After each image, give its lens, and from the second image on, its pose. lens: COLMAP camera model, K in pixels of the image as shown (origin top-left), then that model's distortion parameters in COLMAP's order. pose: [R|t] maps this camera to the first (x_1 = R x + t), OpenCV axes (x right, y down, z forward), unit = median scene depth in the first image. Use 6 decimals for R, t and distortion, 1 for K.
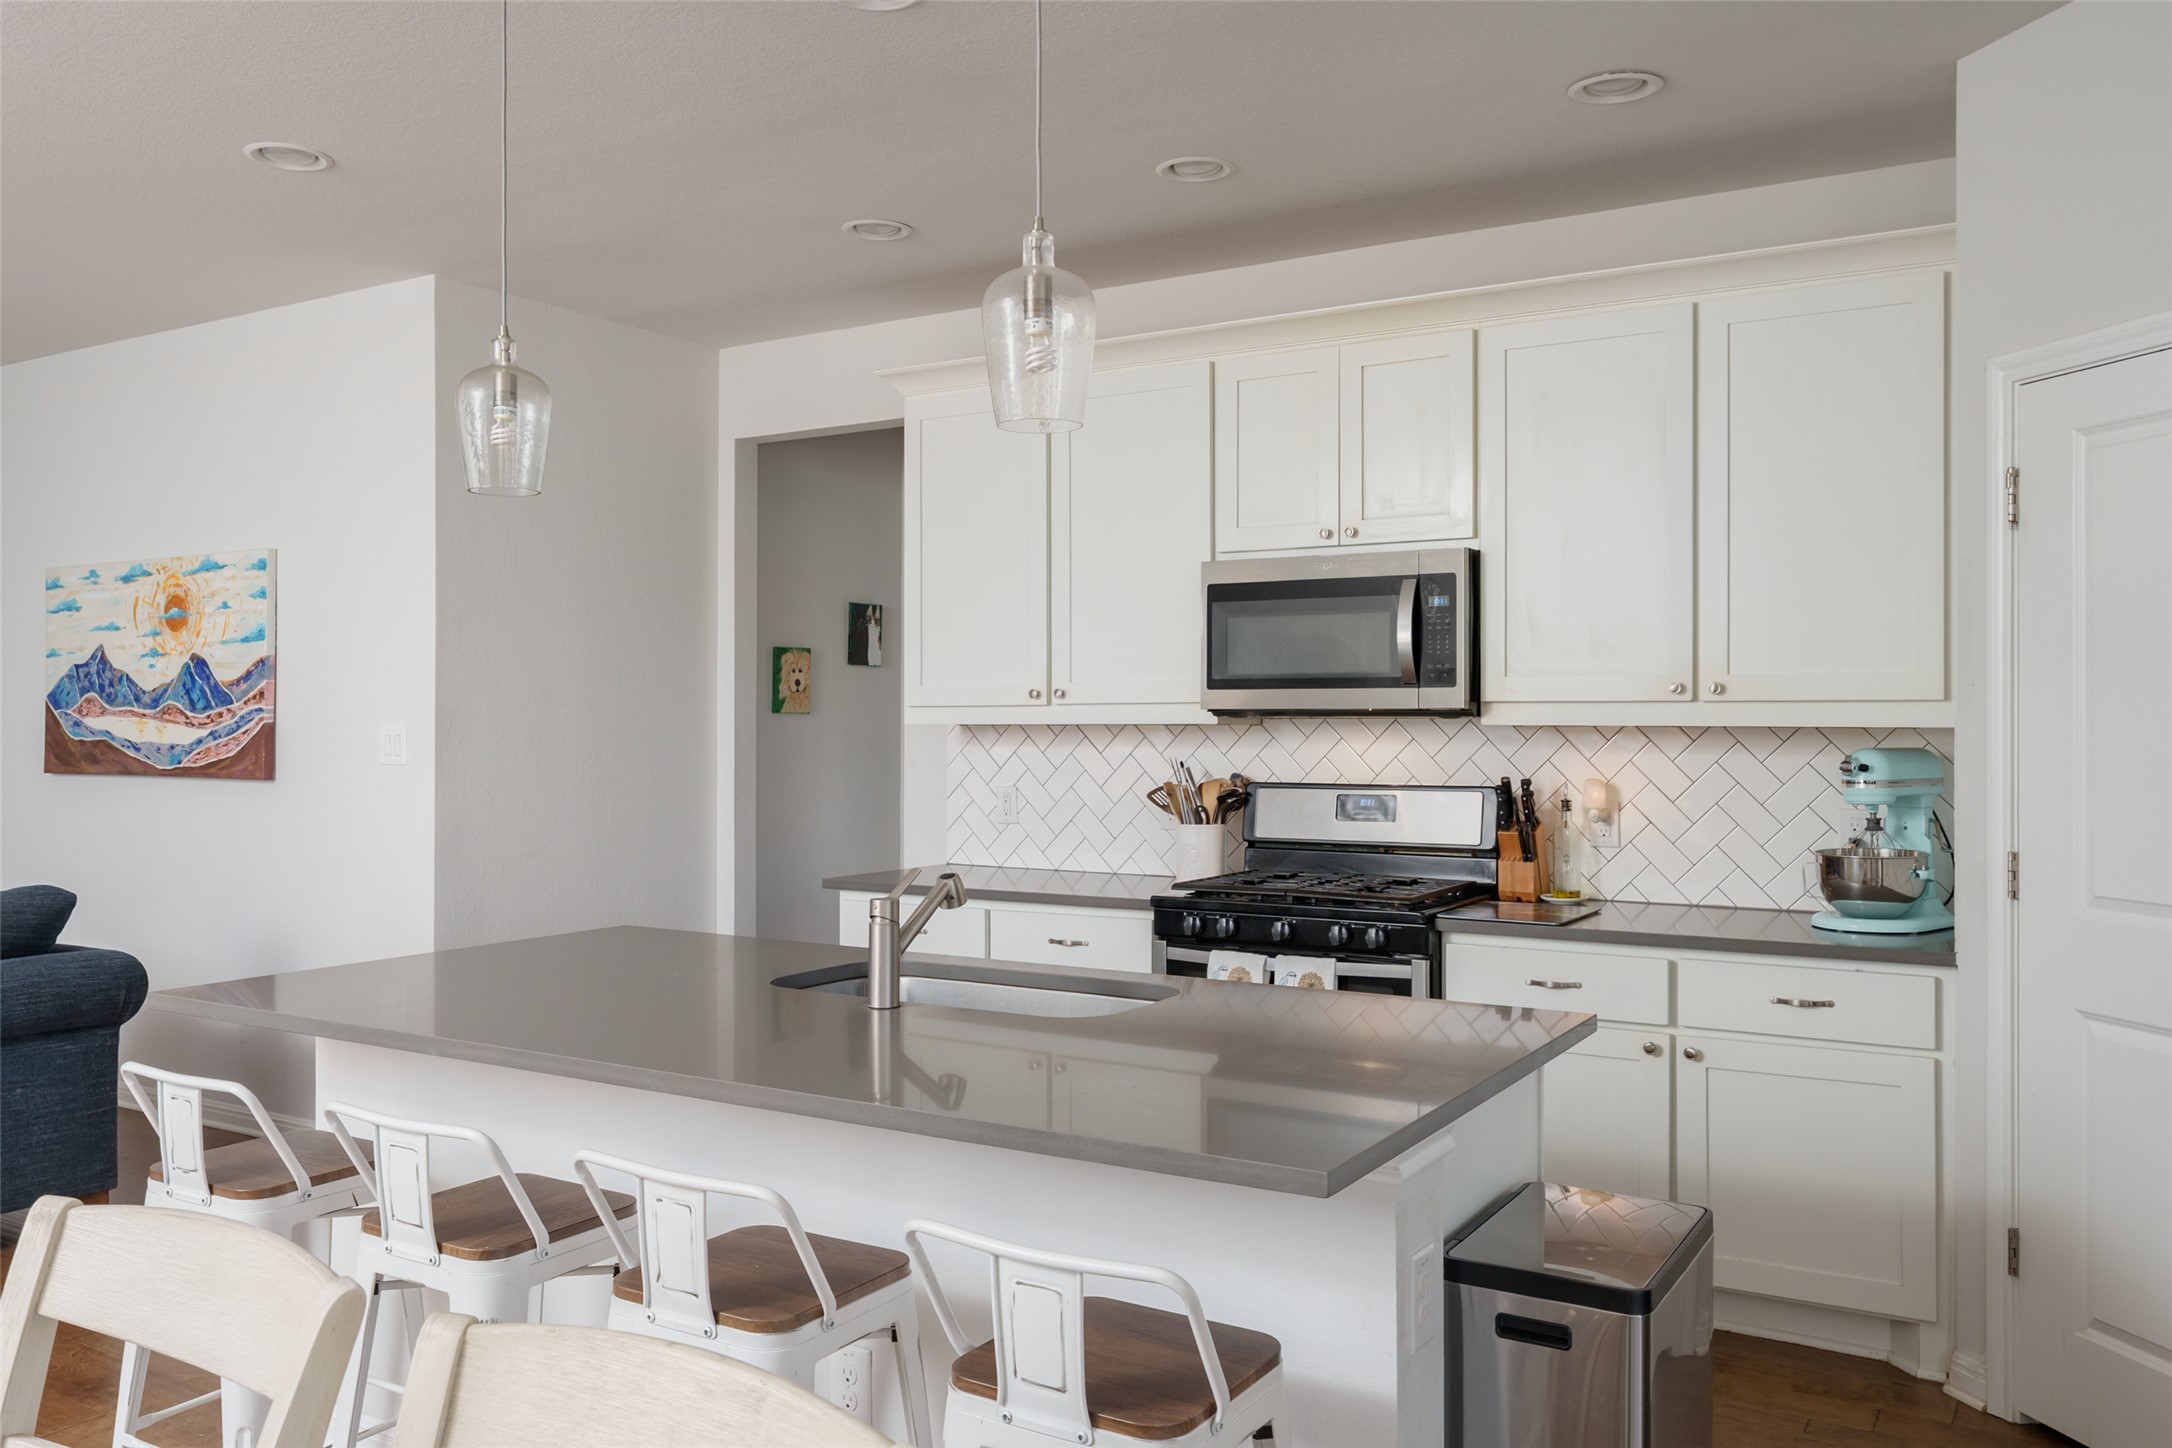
lens RADIAL K [[1679.6, 0, 1086.0], [0, 1679.6, 724.0], [0, 0, 1]] dist [0.002014, 0.000886]
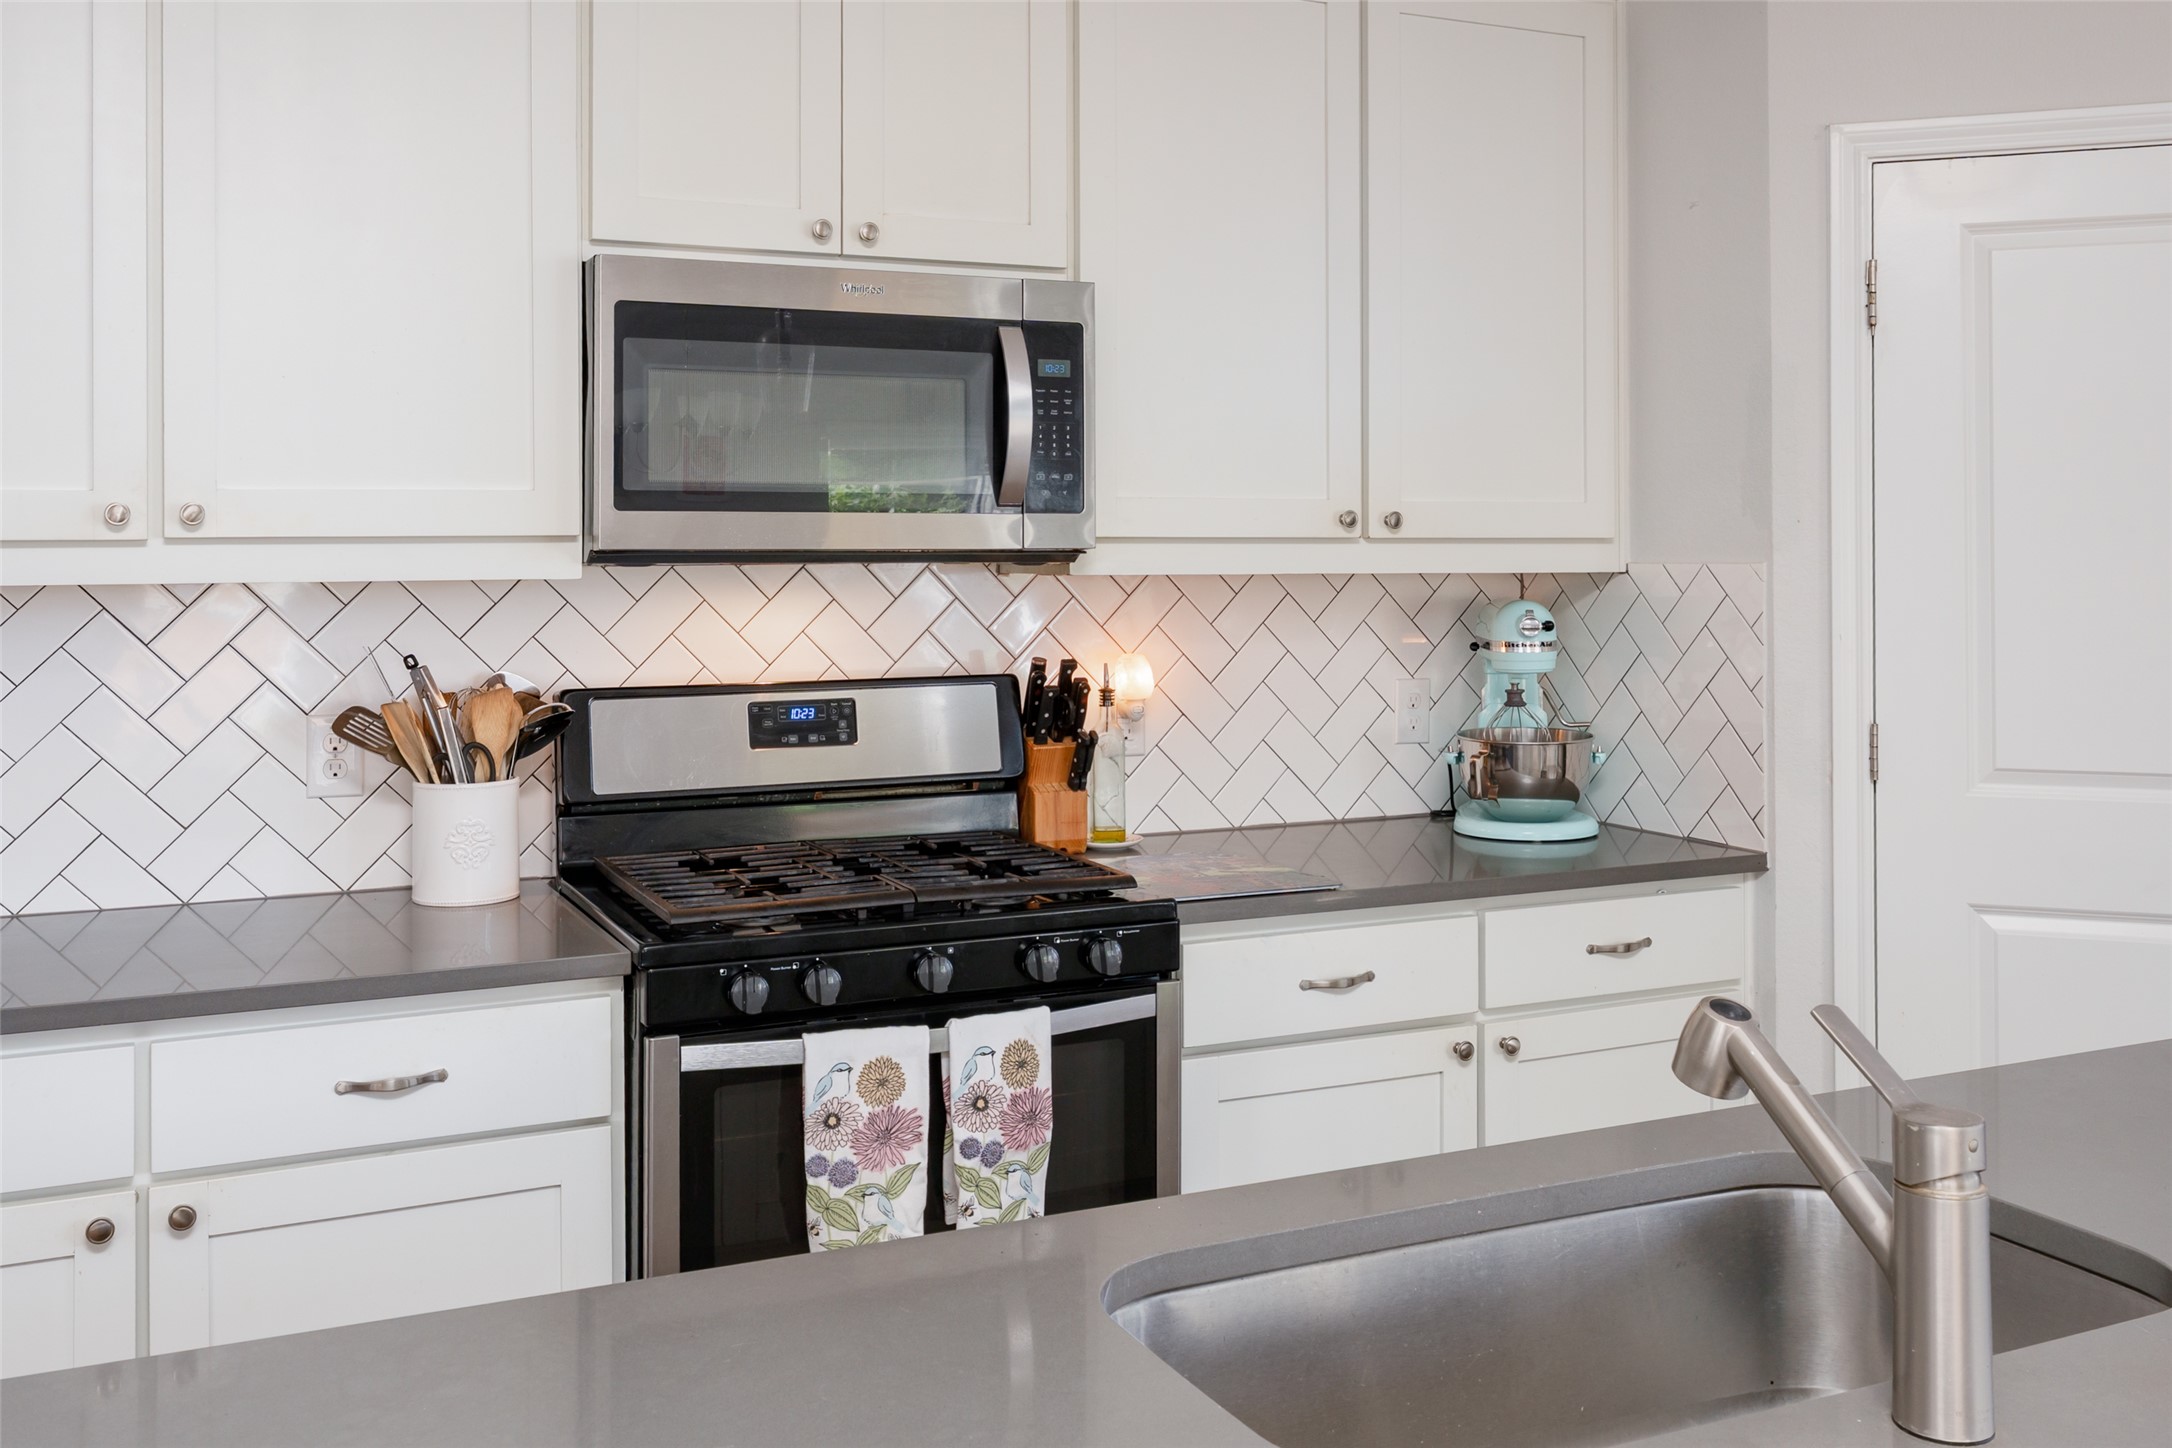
lens RADIAL K [[1956.7, 0, 1084.9], [0, 1956.7, 547.2], [0, 0, 1]] dist [0.005086, 0.004927]
pose [[0.556233, -0.000151, 0.831027, -0.344616], [0.005781, 0.999976, -0.003688, -0.006853], [-0.831007, 0.006855, 0.556220, 0.580222]]
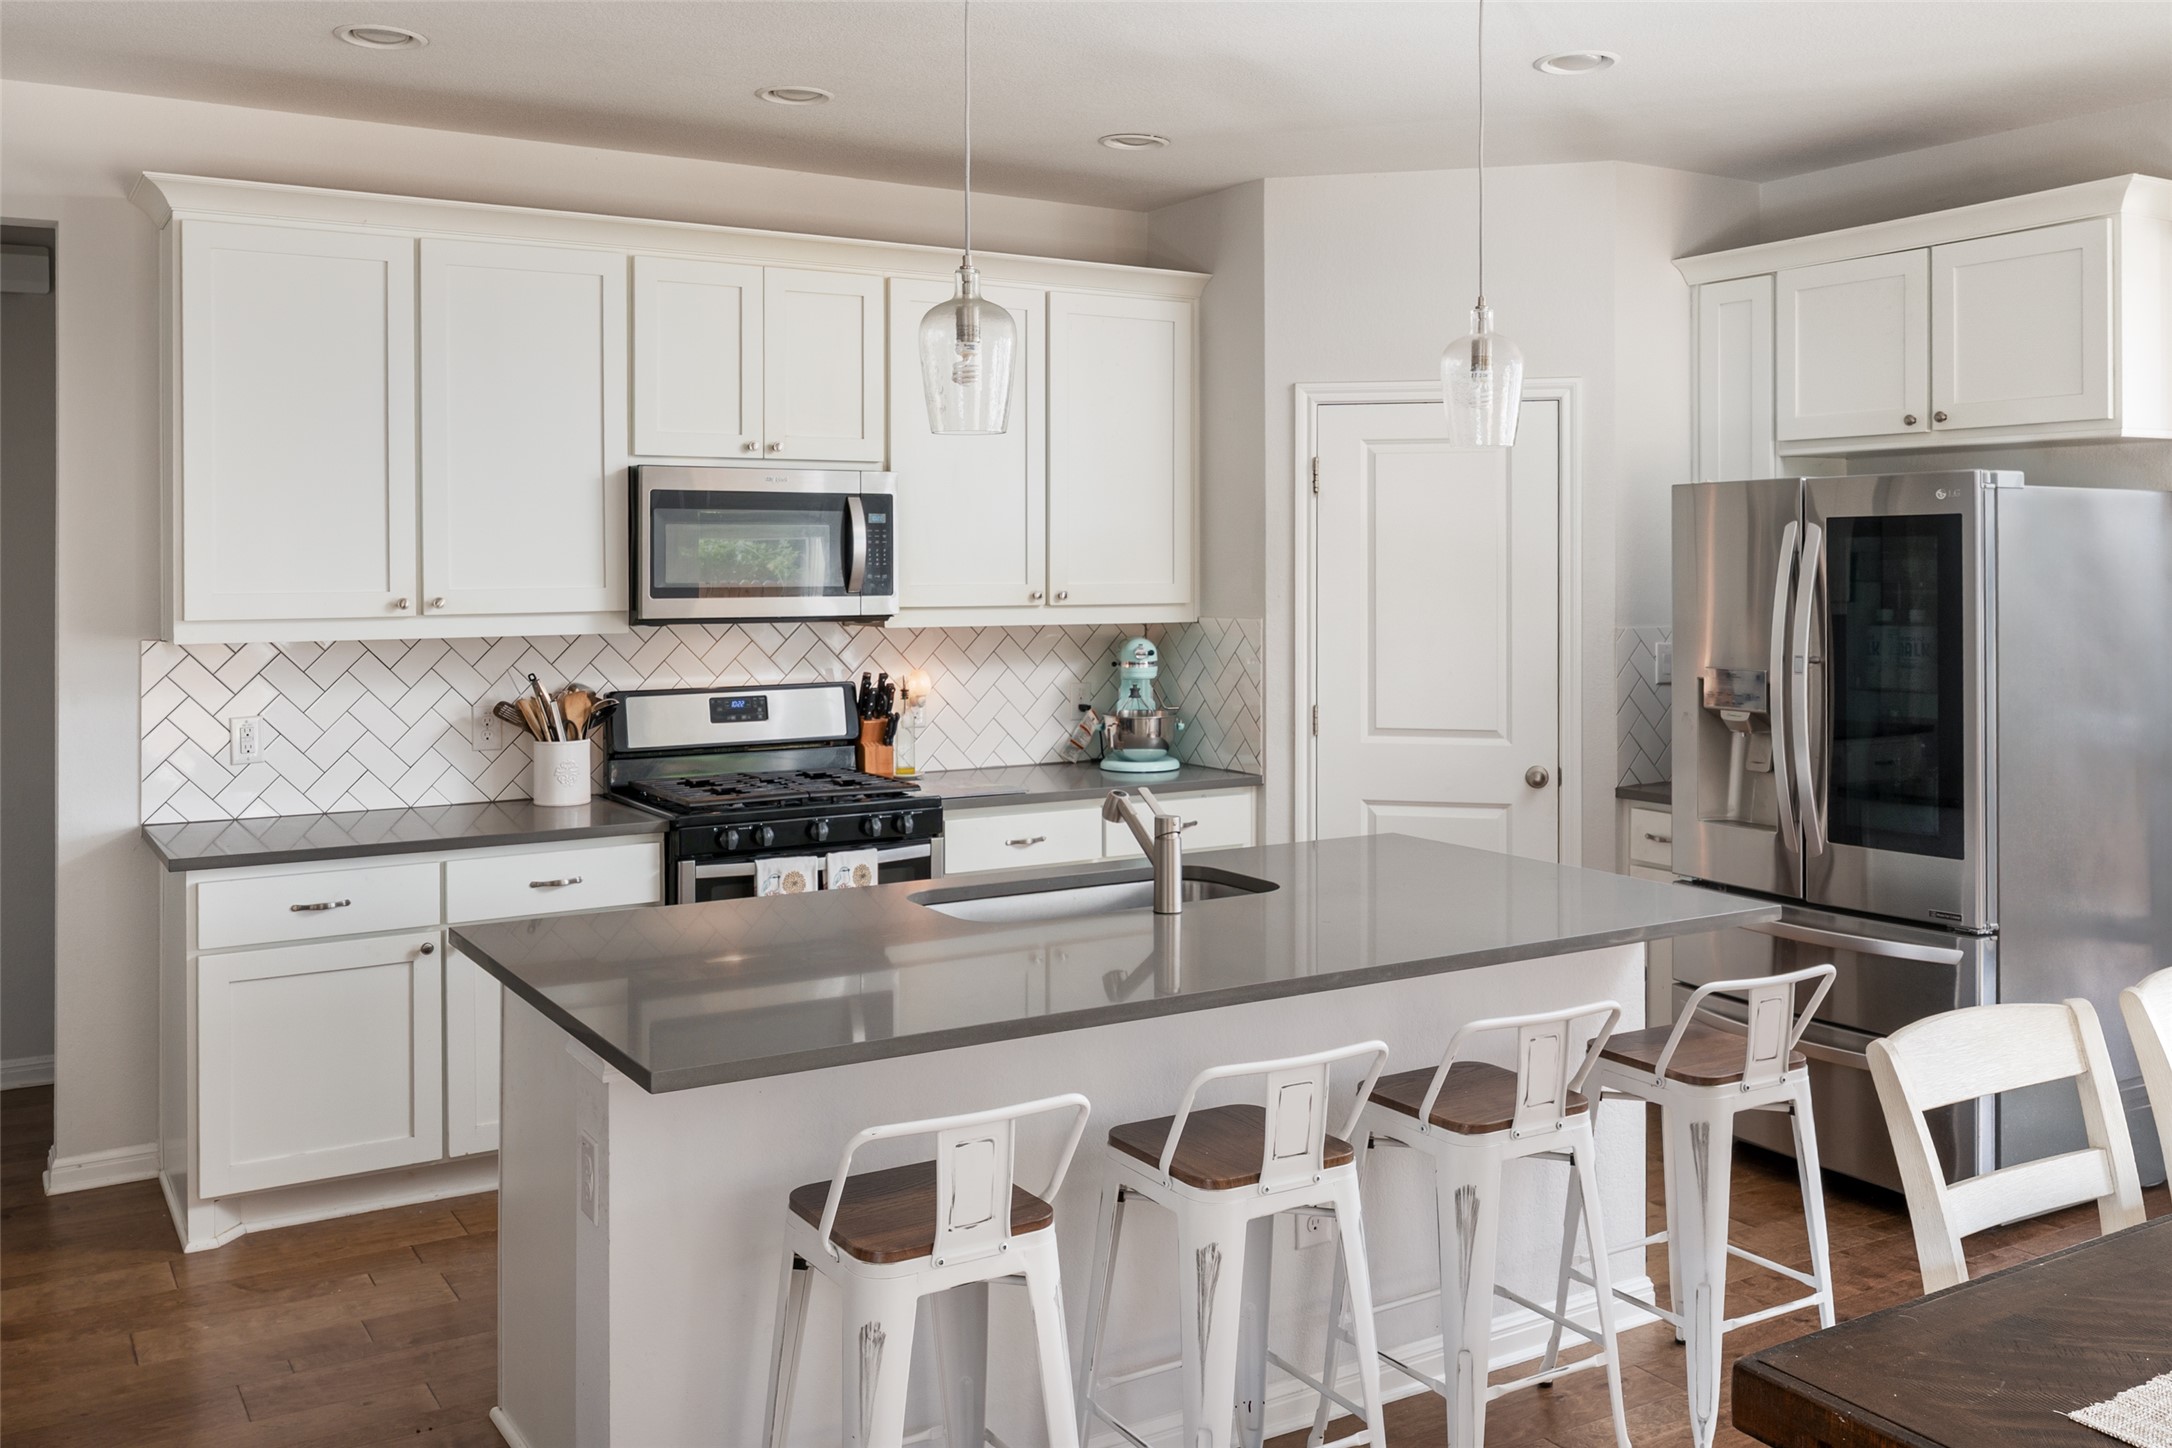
lens RADIAL K [[1841.0, 0, 1079.1], [0, 1841.0, 557.7], [0, 0, 1]] dist [0.004702, 0.000246]
pose [[0.459885, 0.001521, 0.887977, -0.782487], [0.005223, 0.999977, -0.004418, -0.039524], [-0.887963, 0.006669, 0.459866, 0.303347]]
